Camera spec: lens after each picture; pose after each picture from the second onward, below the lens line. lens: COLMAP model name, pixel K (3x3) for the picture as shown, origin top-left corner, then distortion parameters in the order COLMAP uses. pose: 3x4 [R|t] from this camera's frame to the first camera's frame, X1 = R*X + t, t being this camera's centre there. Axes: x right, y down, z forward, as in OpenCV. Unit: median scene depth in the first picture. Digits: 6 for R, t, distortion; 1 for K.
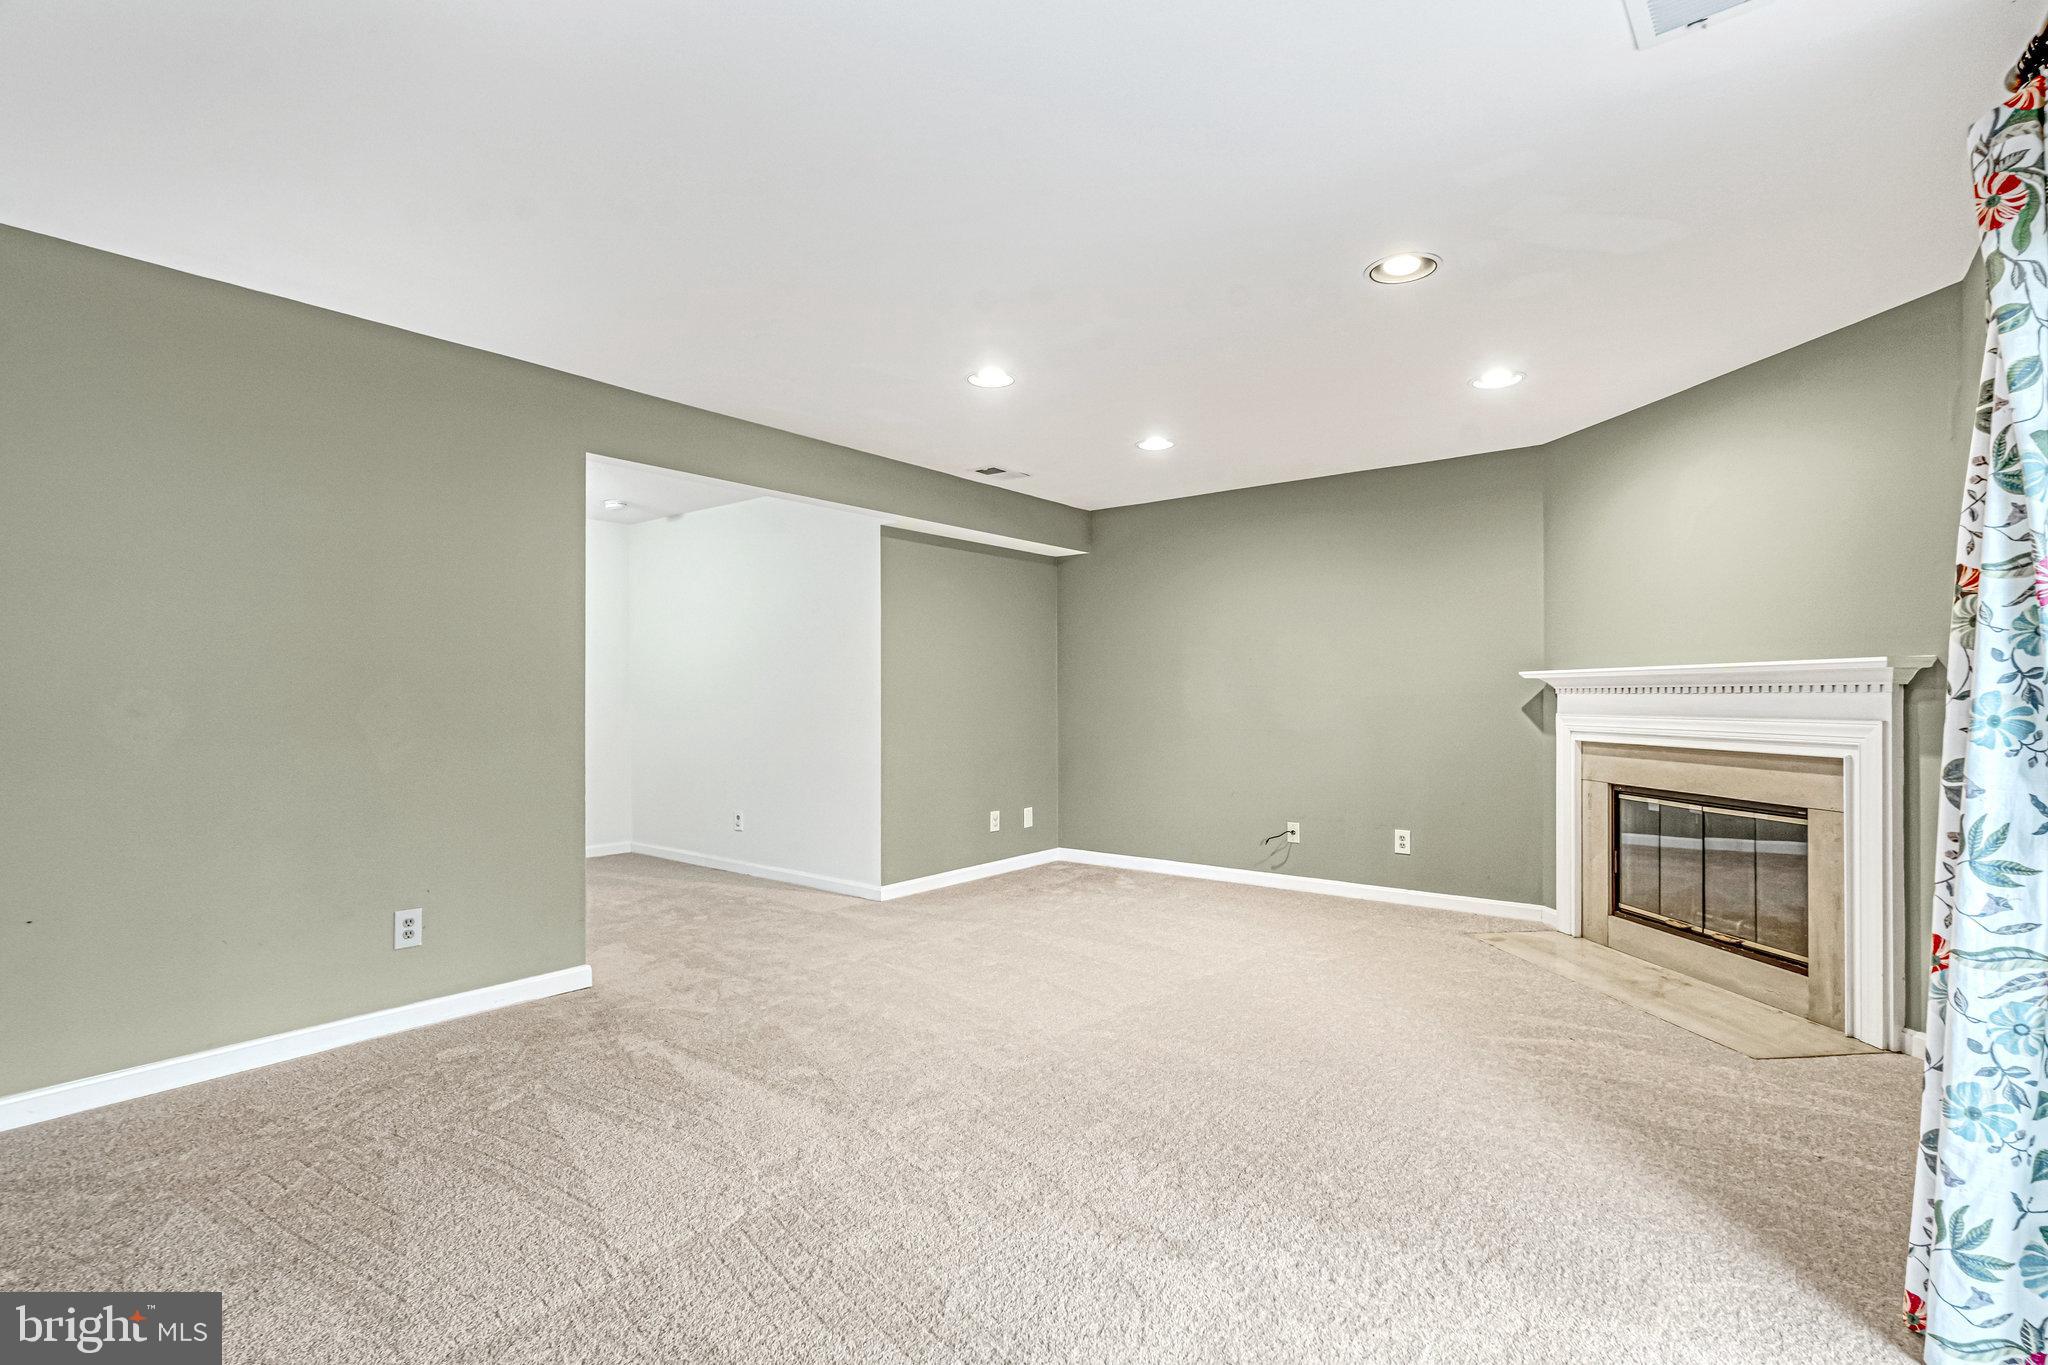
lens RADIAL K [[933.9, 0, 1021.9], [0, 933.9, 686.3], [0, 0, 1]] dist [-0.011002, 0.004496]
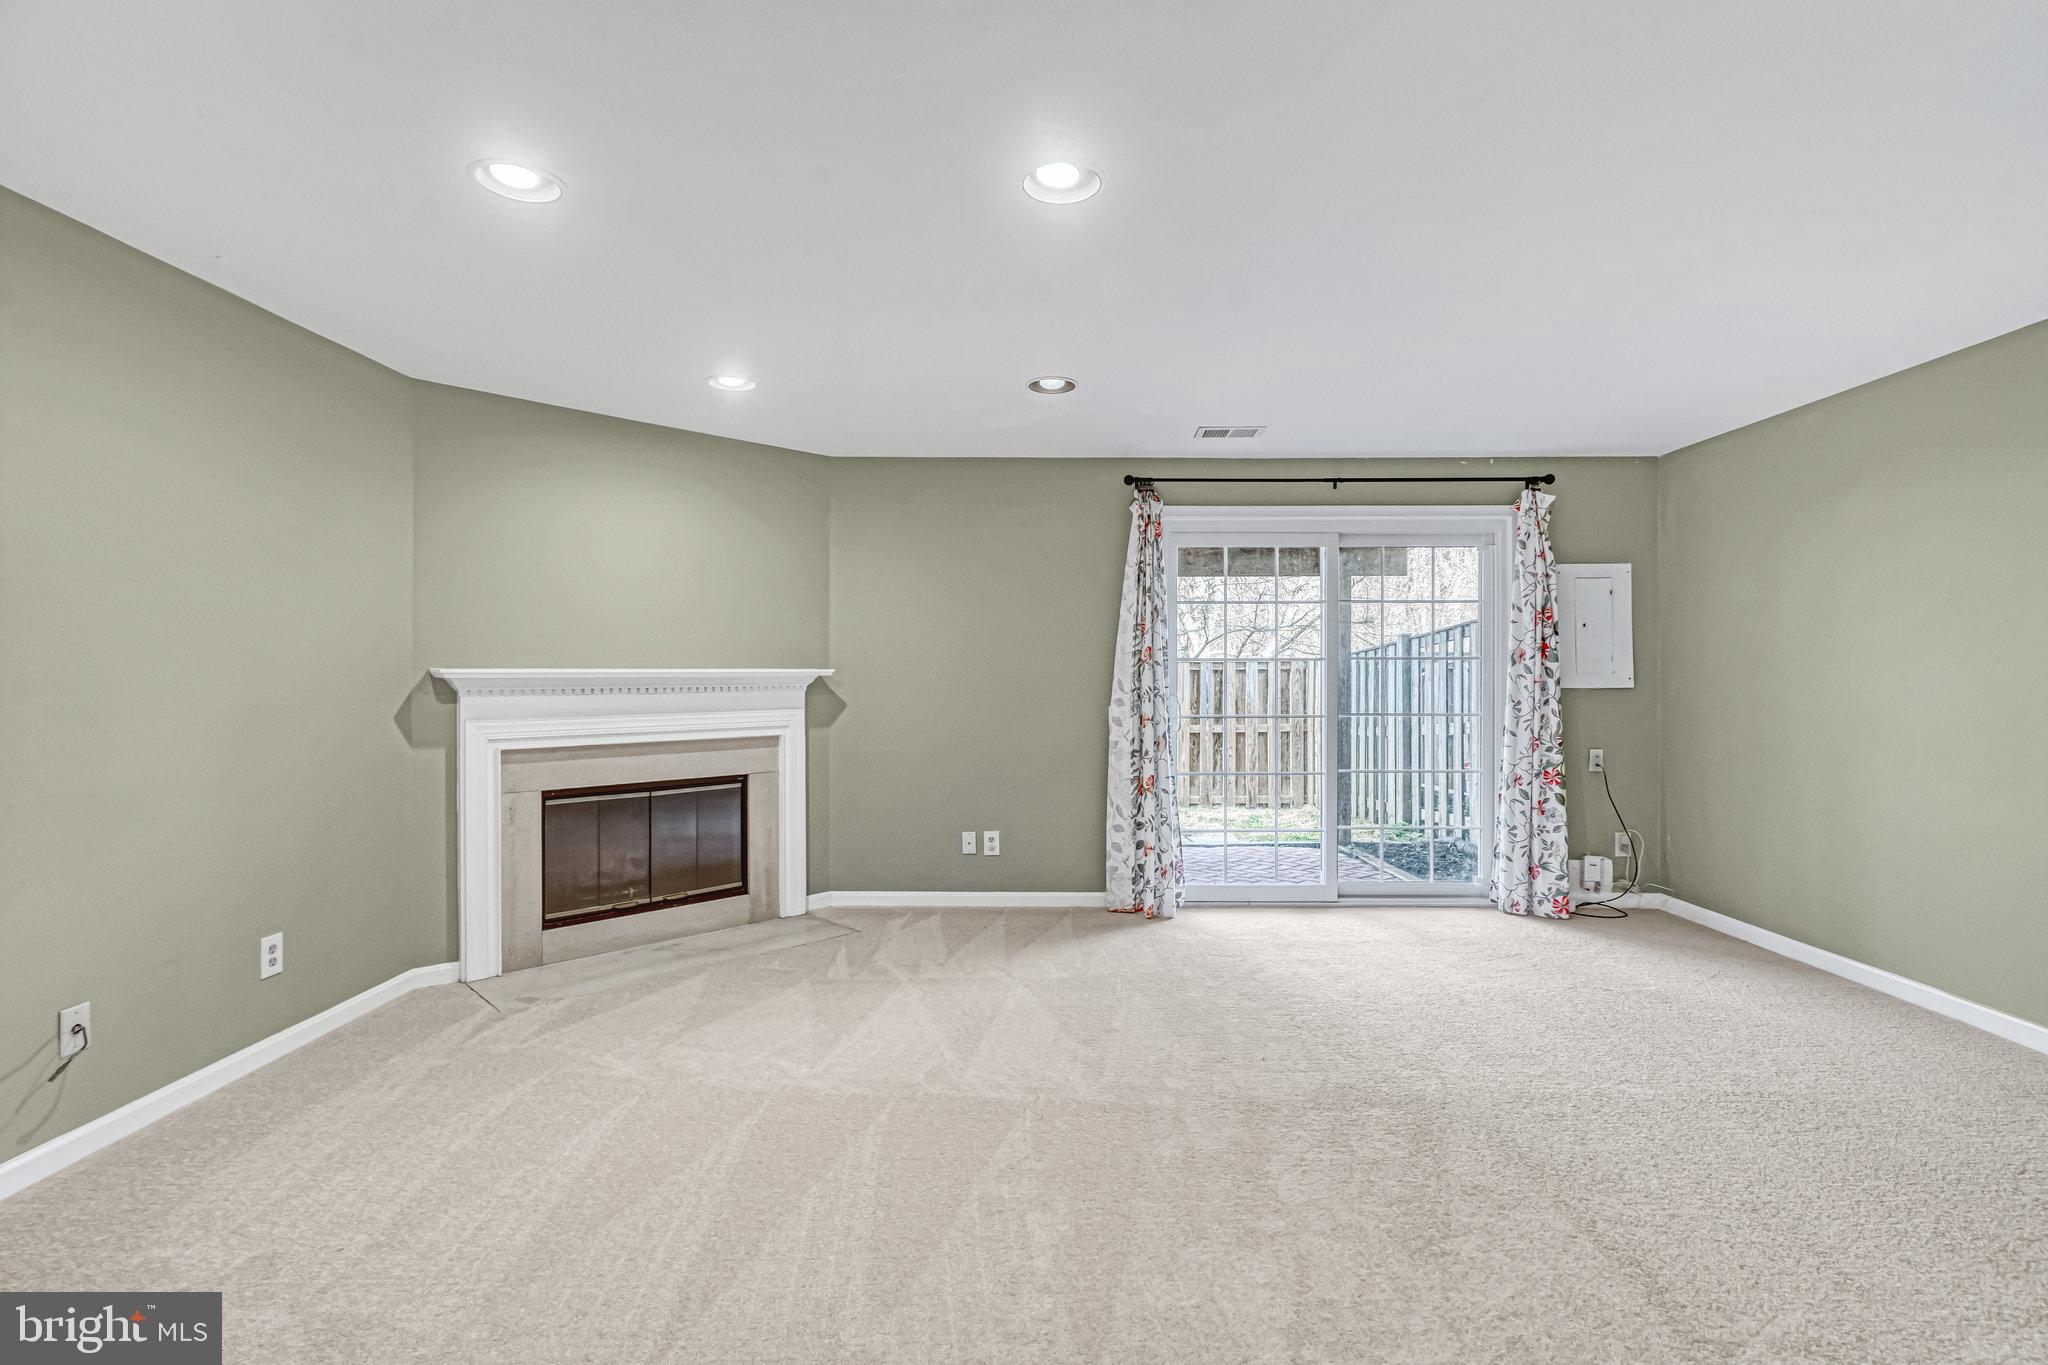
lens RADIAL K [[933.9, 0, 1021.9], [0, 933.9, 686.3], [0, 0, 1]] dist [-0.011002, 0.004496]
pose [[-0.605554, -0.003697, 0.795795, -0.480418], [-0.001638, 0.999993, 0.003400, -0.006338], [-0.795802, 0.000756, -0.605556, 1.387477]]
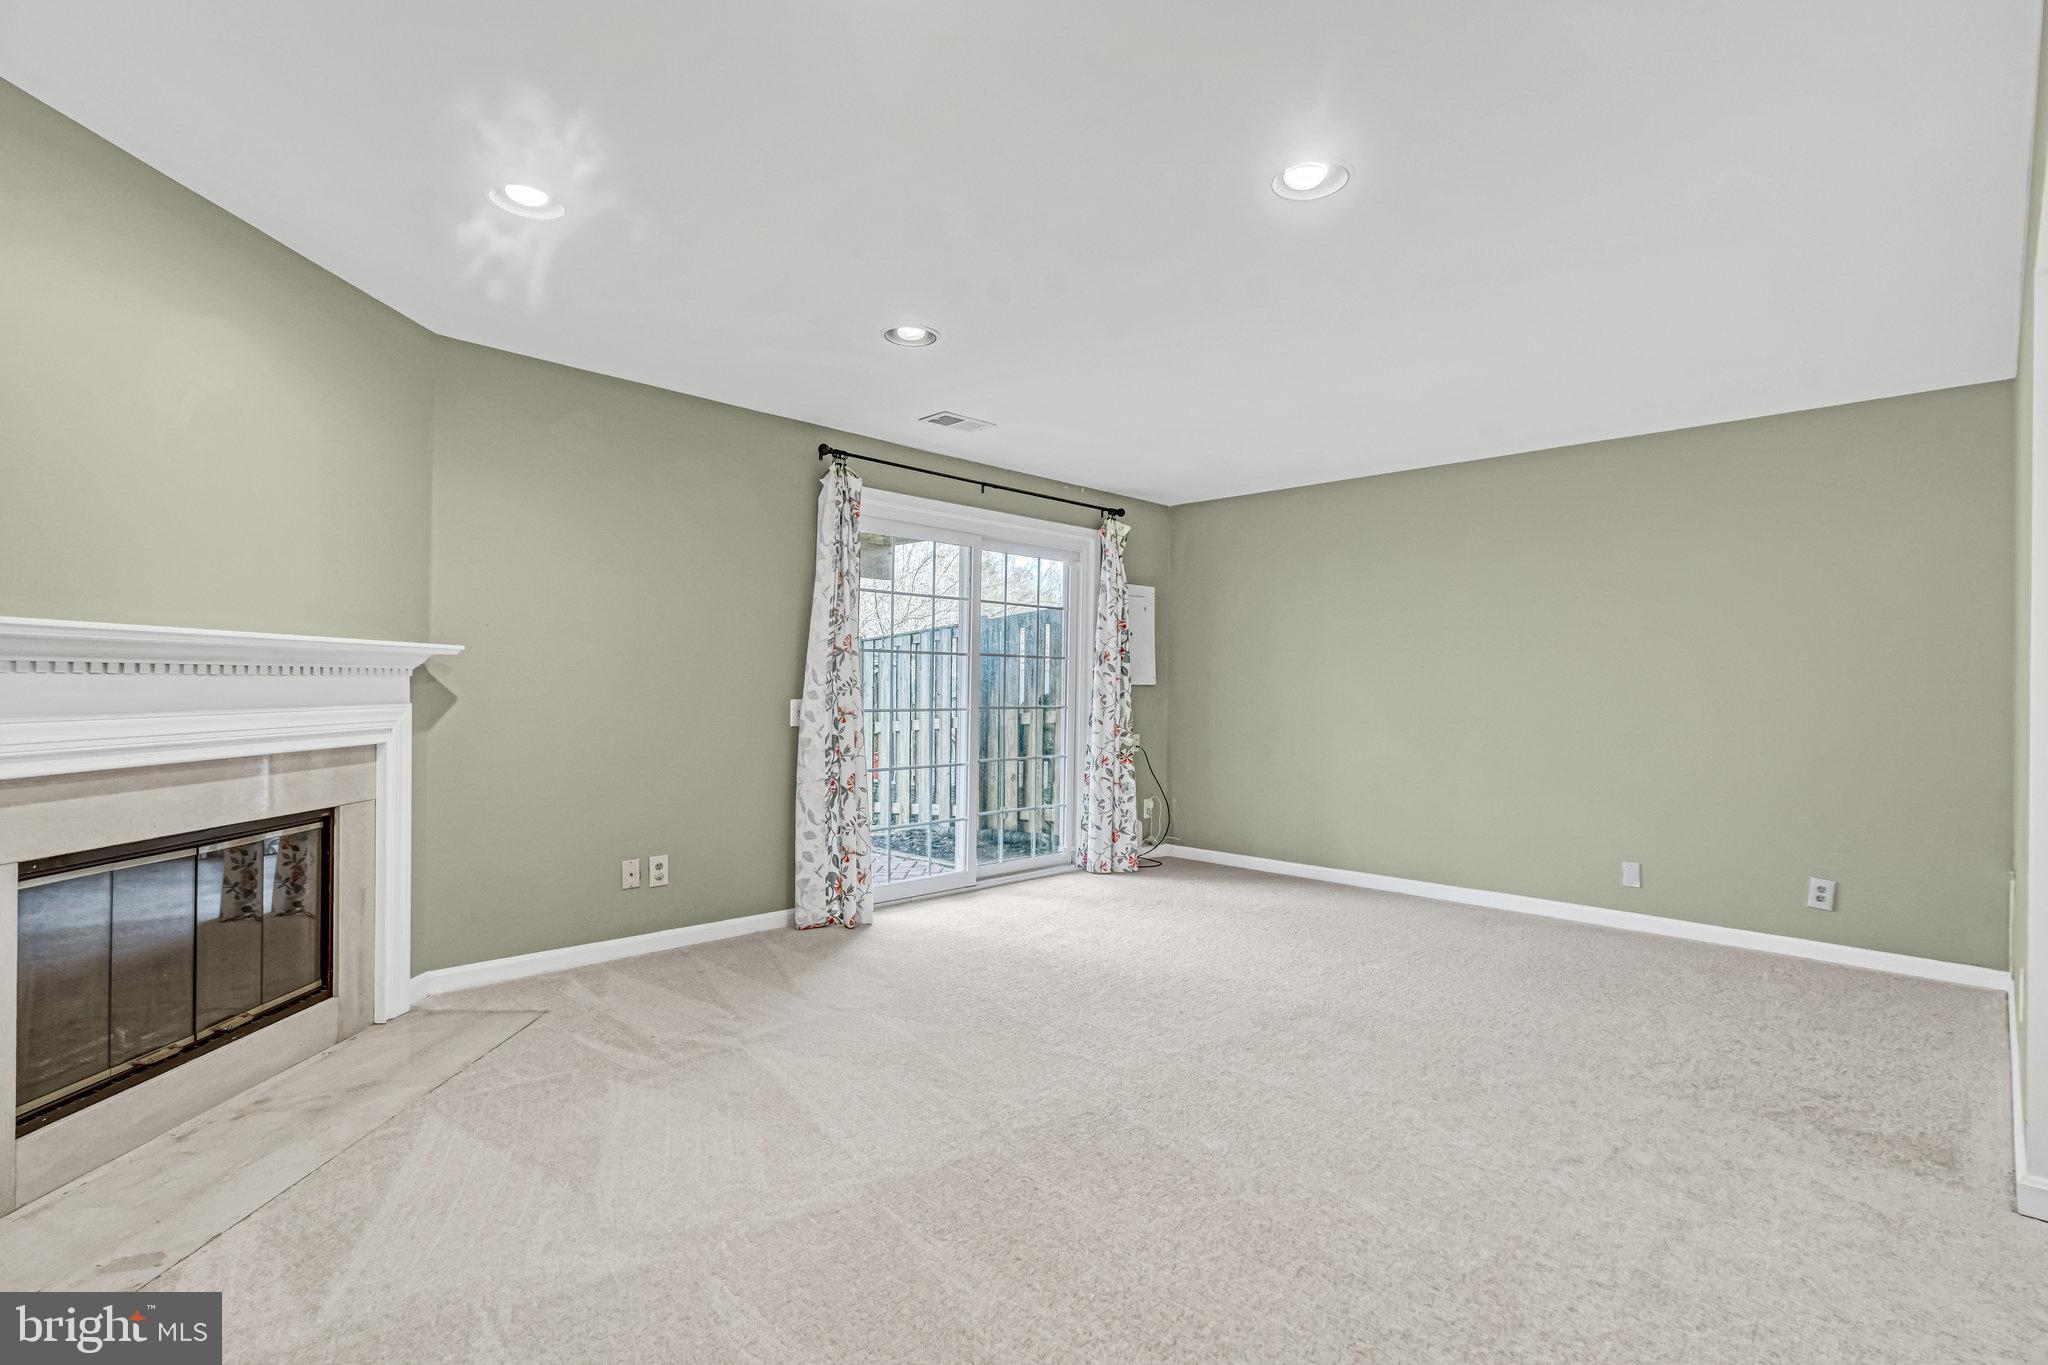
lens RADIAL K [[960.9, 0, 1018.3], [0, 960.9, 699.8], [0, 0, 1]] dist [-0.000513, -0.000464]
pose [[-0.991478, -0.007664, 0.130047, 0.076567], [-0.007024, 0.999961, 0.005381, 0.018611], [-0.130083, 0.004422, -0.991493, 1.658666]]
